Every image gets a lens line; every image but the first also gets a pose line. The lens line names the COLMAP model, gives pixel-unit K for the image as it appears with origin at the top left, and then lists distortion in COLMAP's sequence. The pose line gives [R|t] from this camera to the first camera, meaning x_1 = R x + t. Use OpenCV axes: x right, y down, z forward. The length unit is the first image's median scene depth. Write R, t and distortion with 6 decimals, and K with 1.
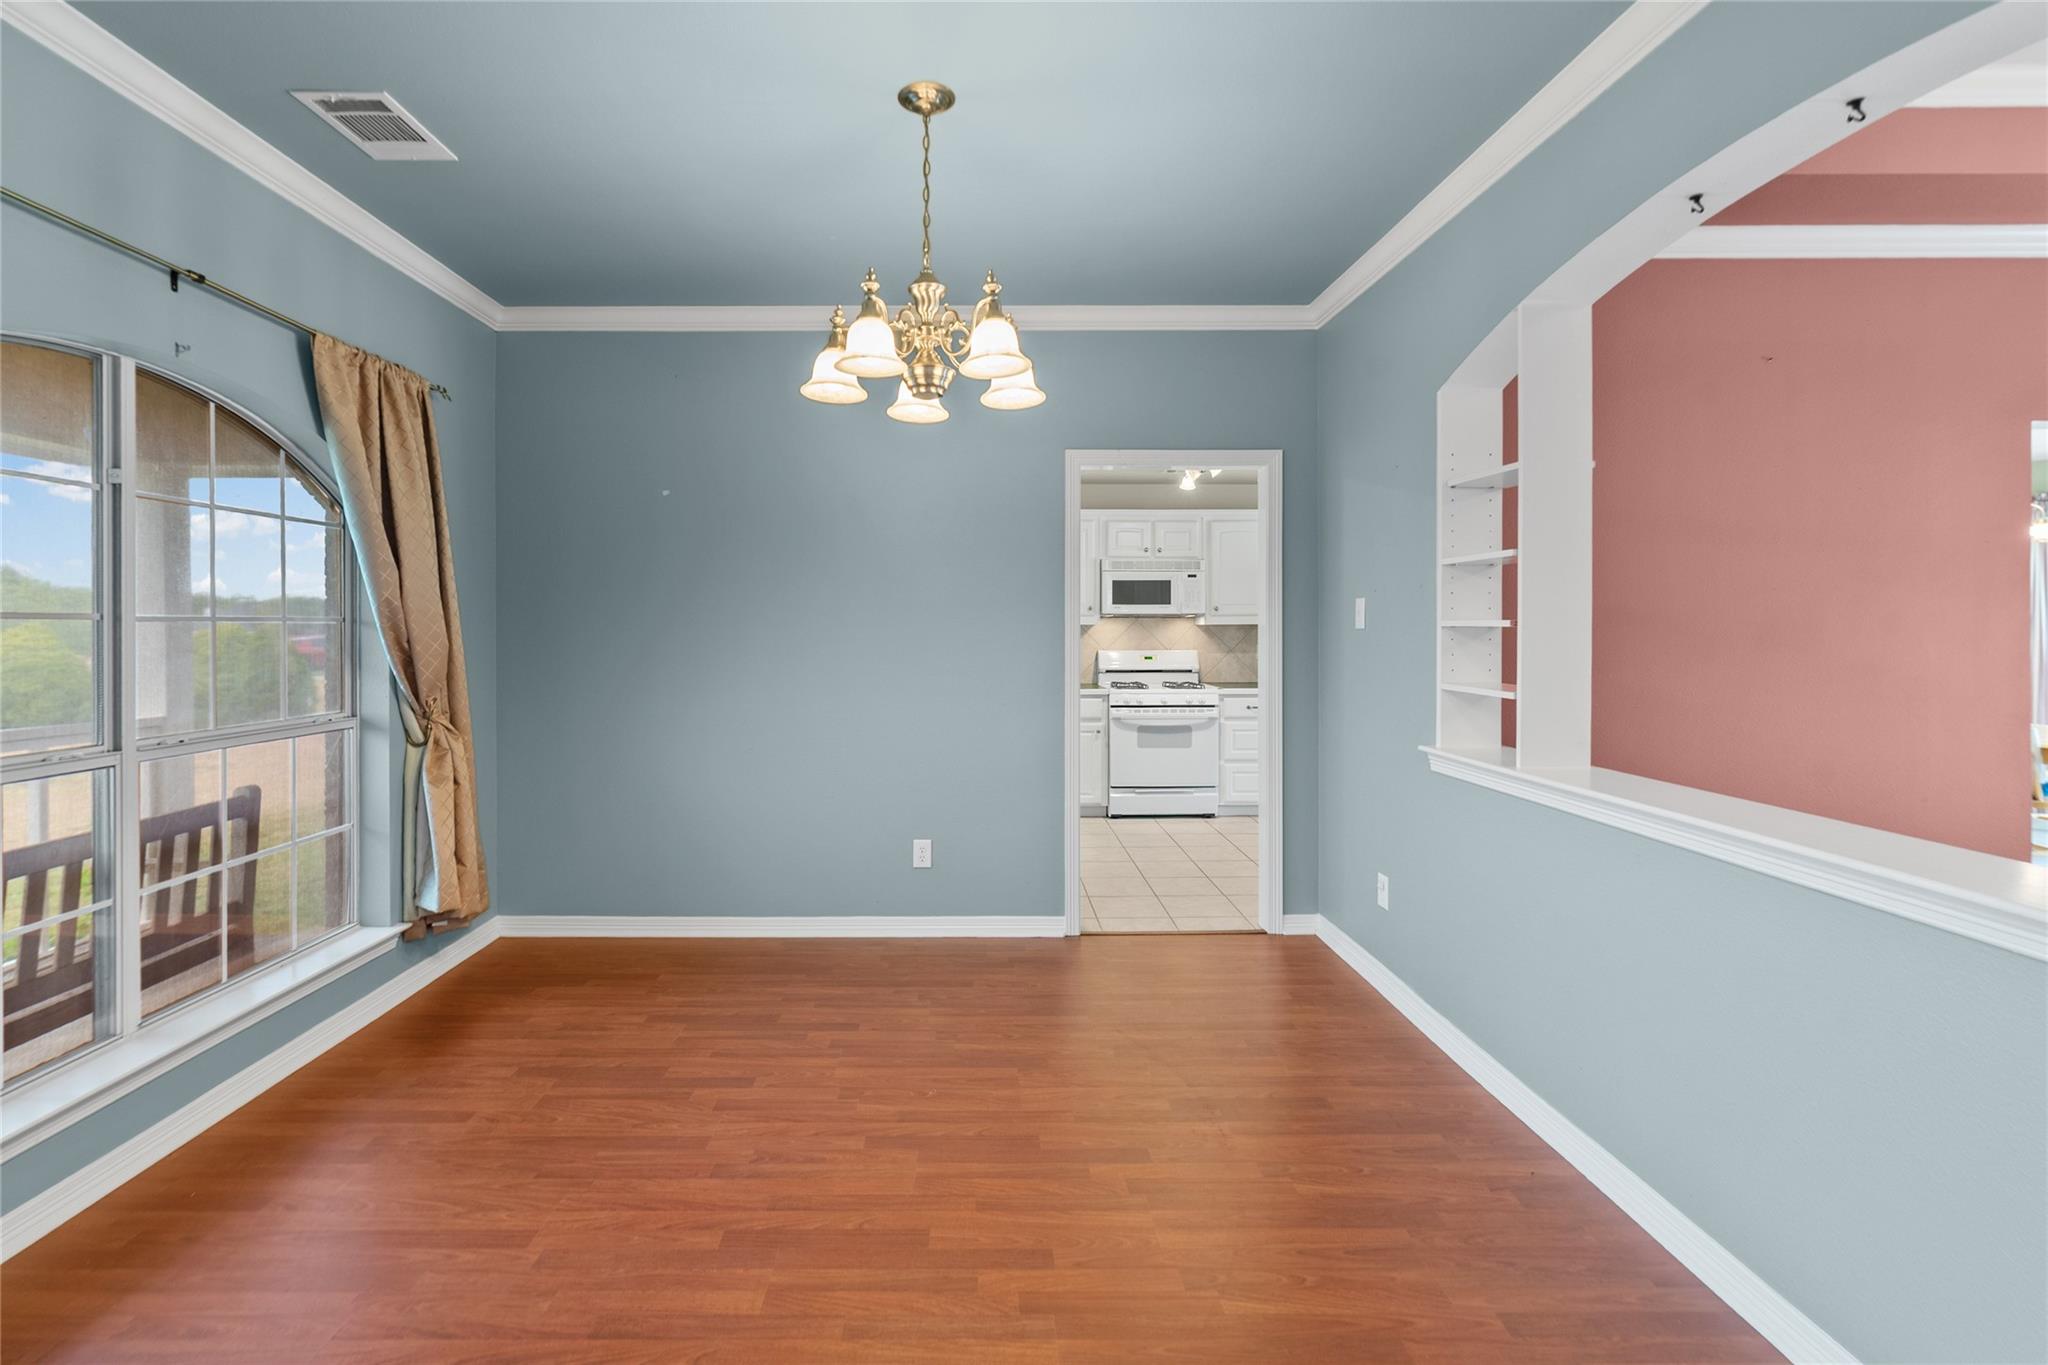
lens RADIAL K [[911.1, 0, 977.9], [0, 911.1, 624.5], [0, 0, 1]] dist [-0.015060, 0.010762]
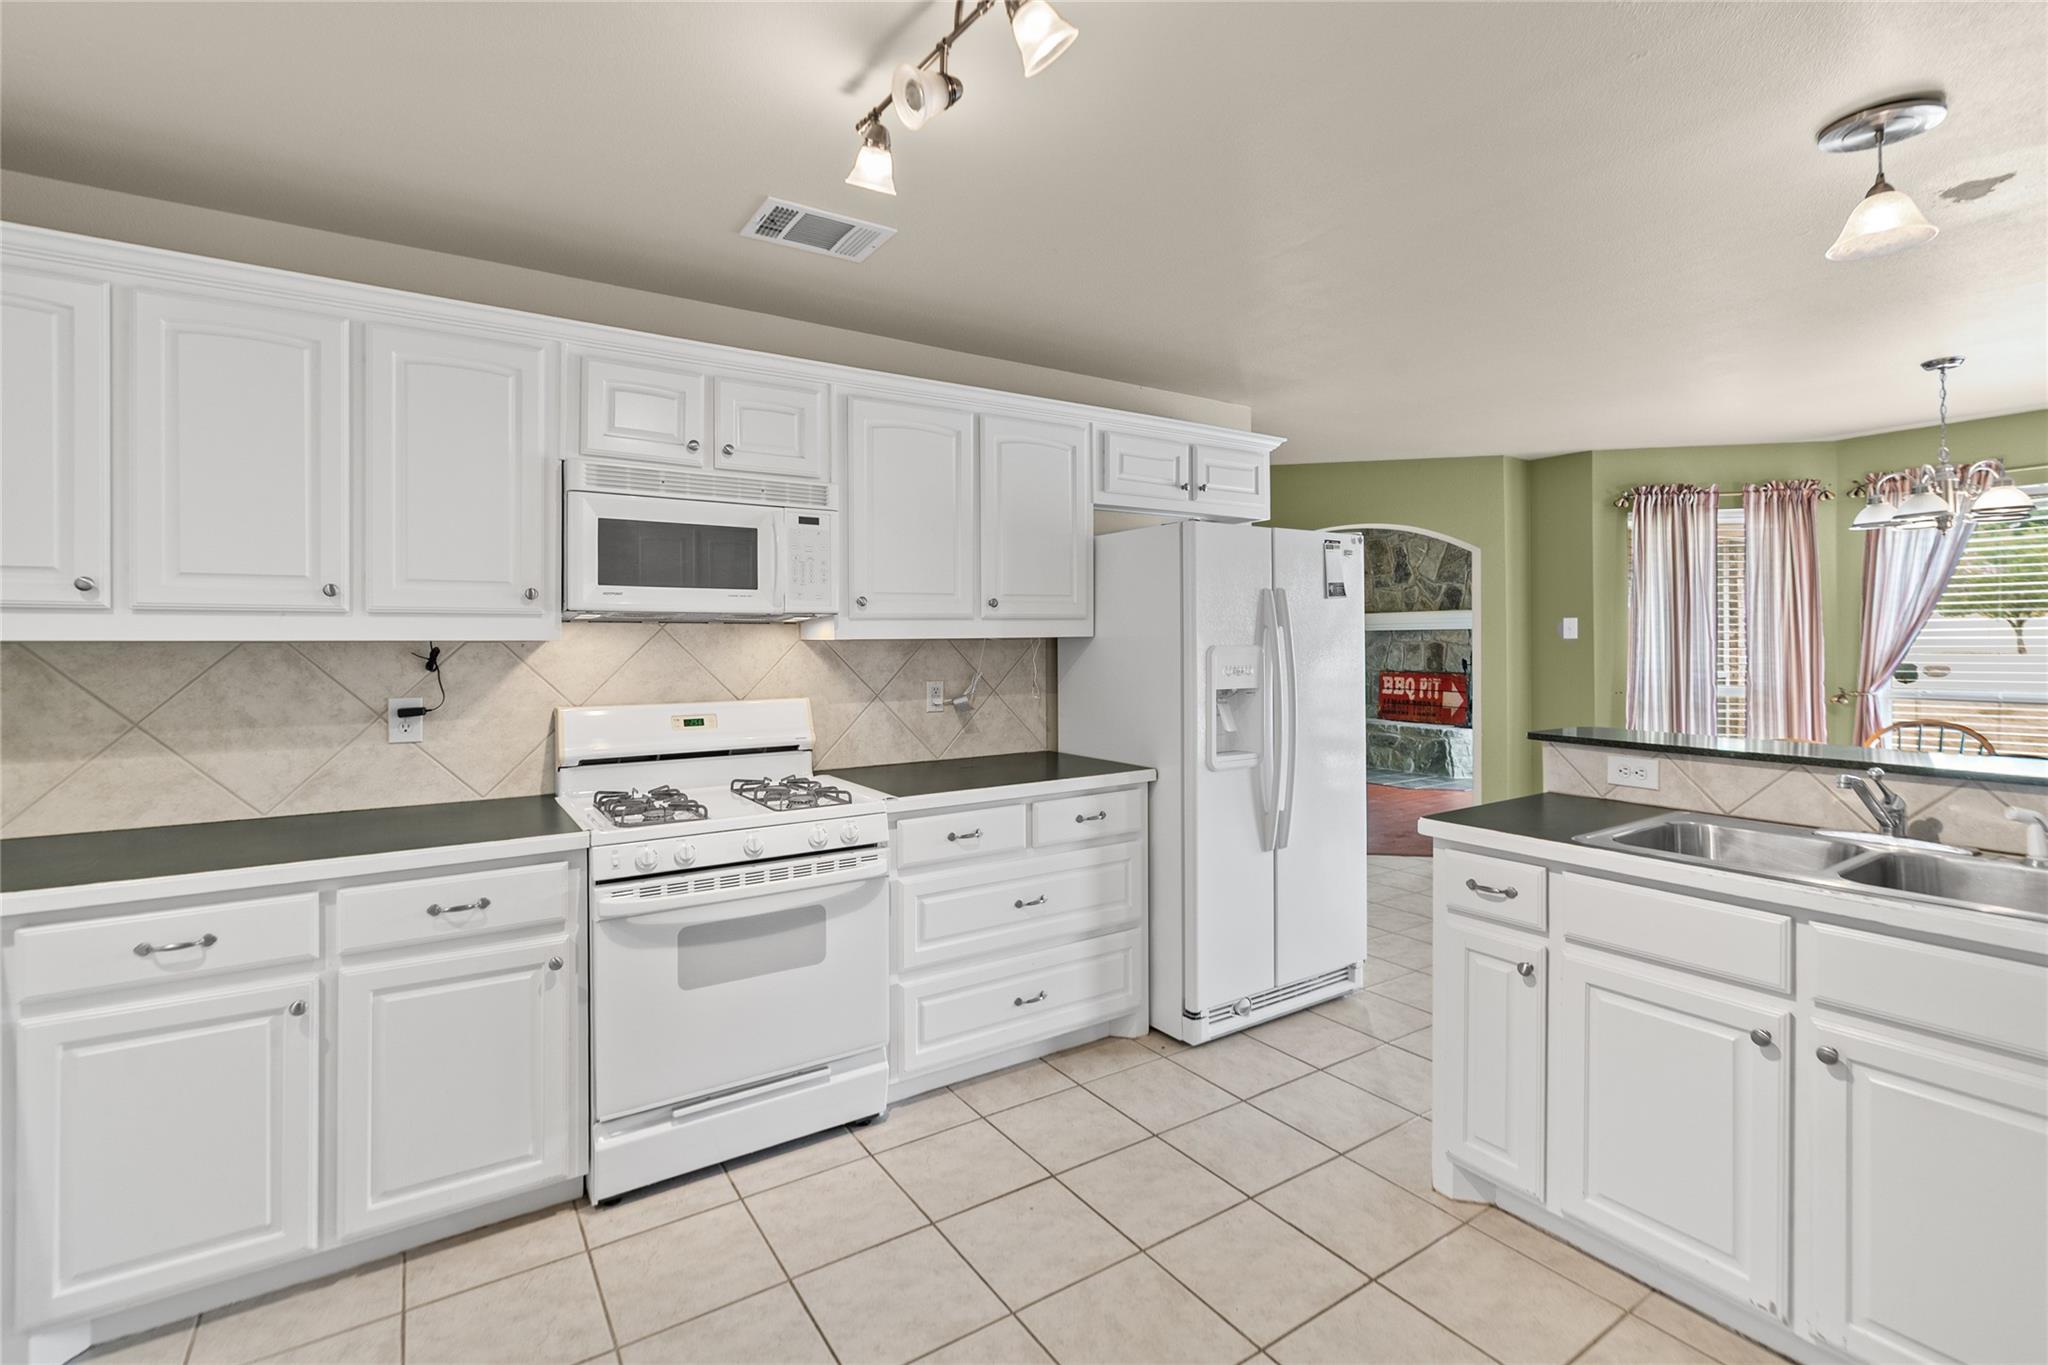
lens RADIAL K [[929.2, 0, 1013.2], [0, 929.2, 643.6], [0, 0, 1]] dist [-0.001529, 0.001036]
pose [[0.838017, -0.003022, 0.545636, 0.165898], [0.000070, 0.999985, 0.005432, -0.000532], [-0.545644, -0.004514, 0.838005, 1.181921]]
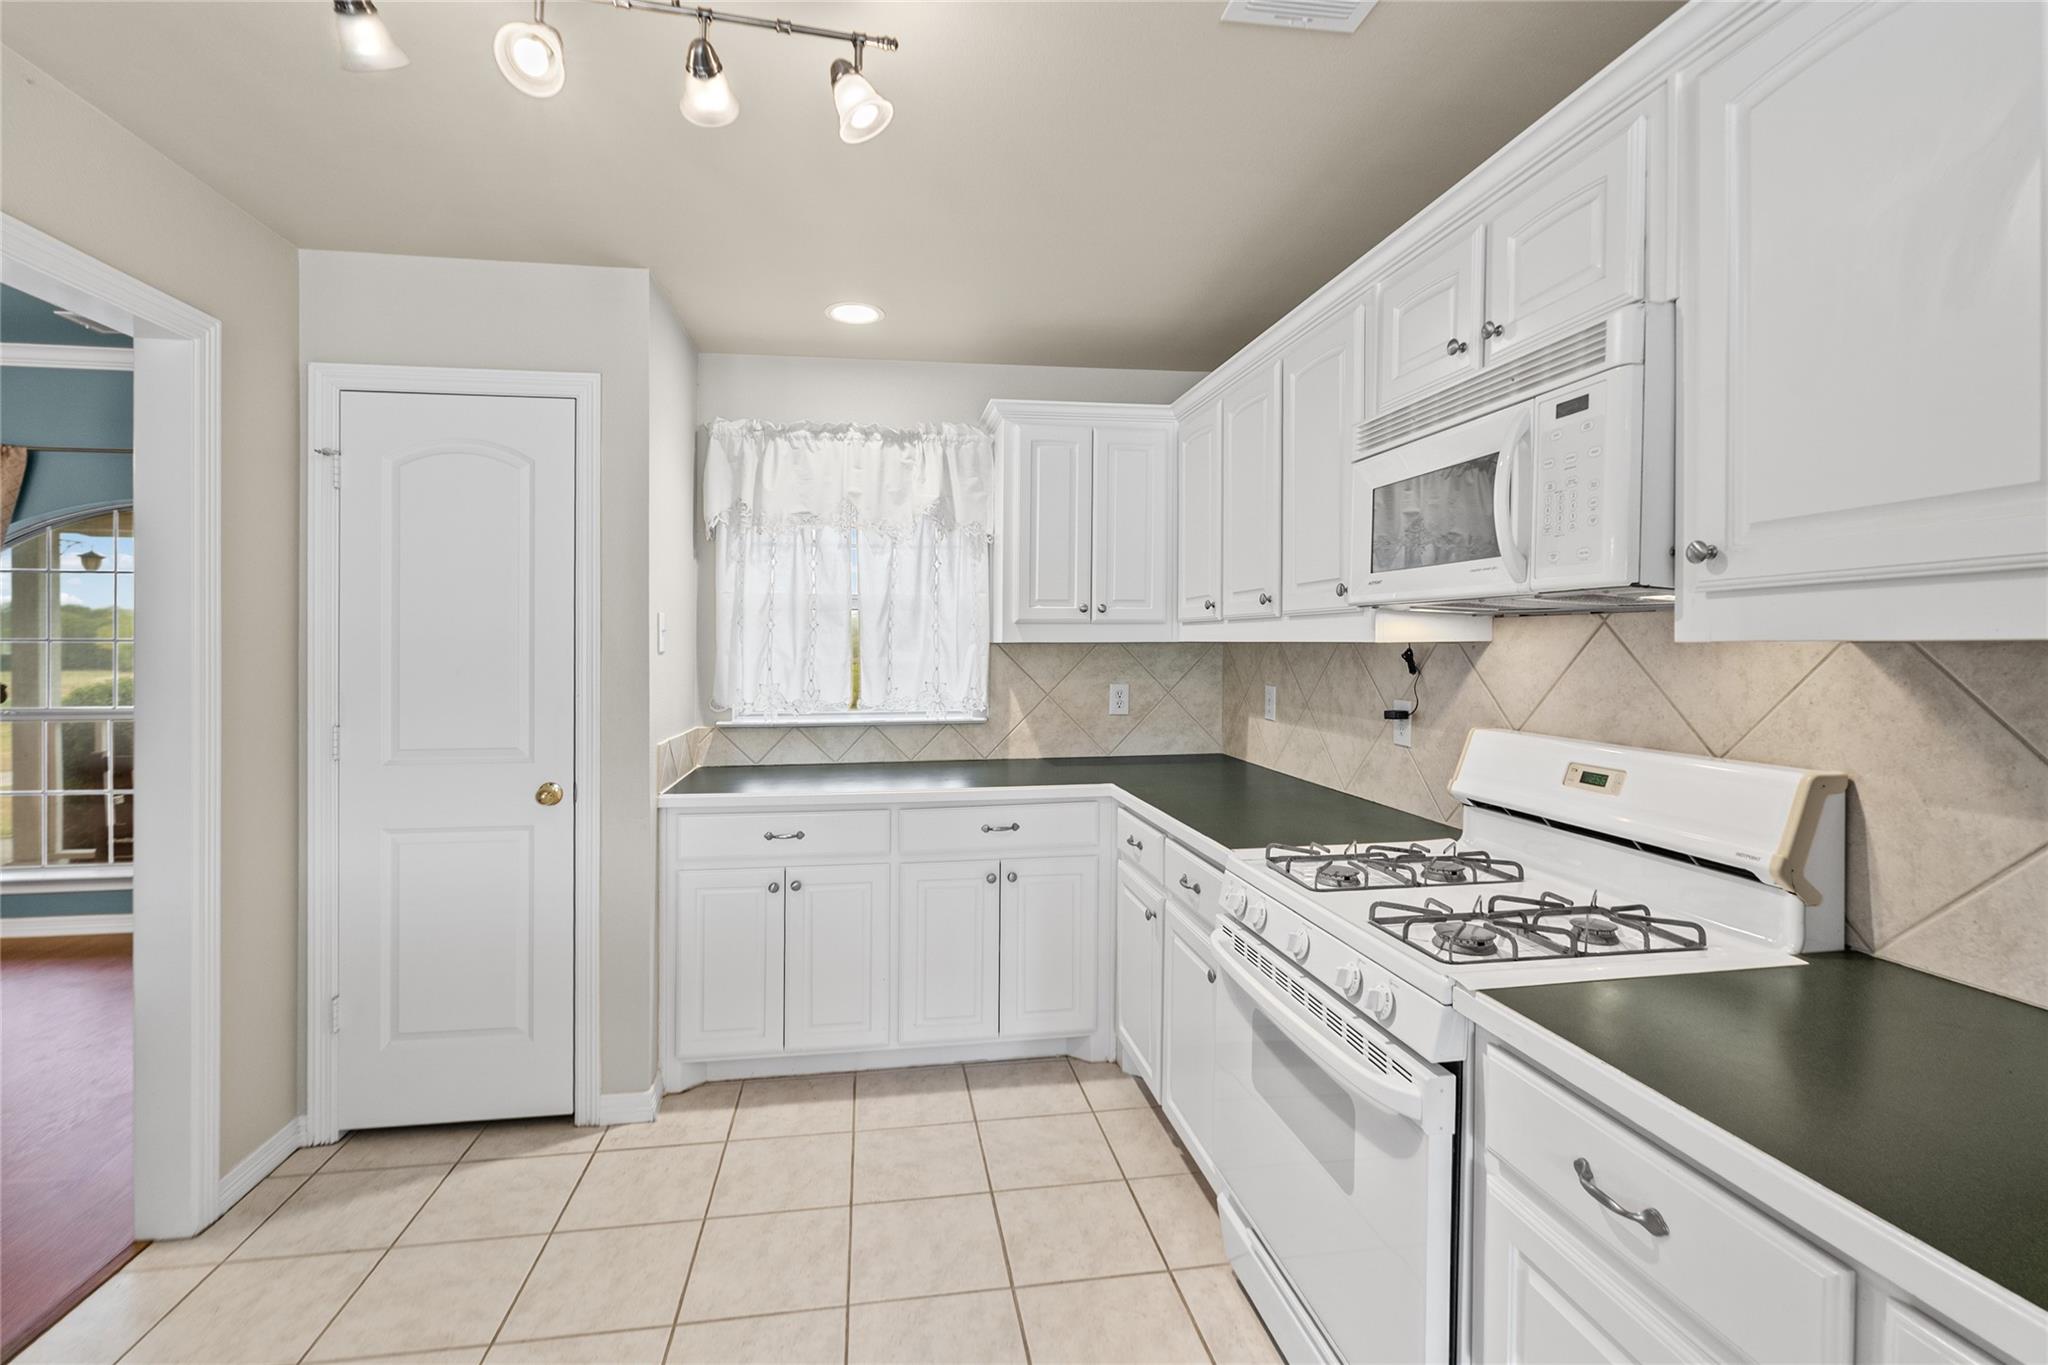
lens RADIAL K [[925.1, 0, 1014.8], [0, 925.1, 636.0], [0, 0, 1]] dist [-0.022458, 0.017795]
pose [[0.156560, -0.006047, -0.987650, 0.829975], [0.007356, 0.999961, -0.004957, -0.001920], [0.987641, -0.006489, 0.156598, 1.659668]]
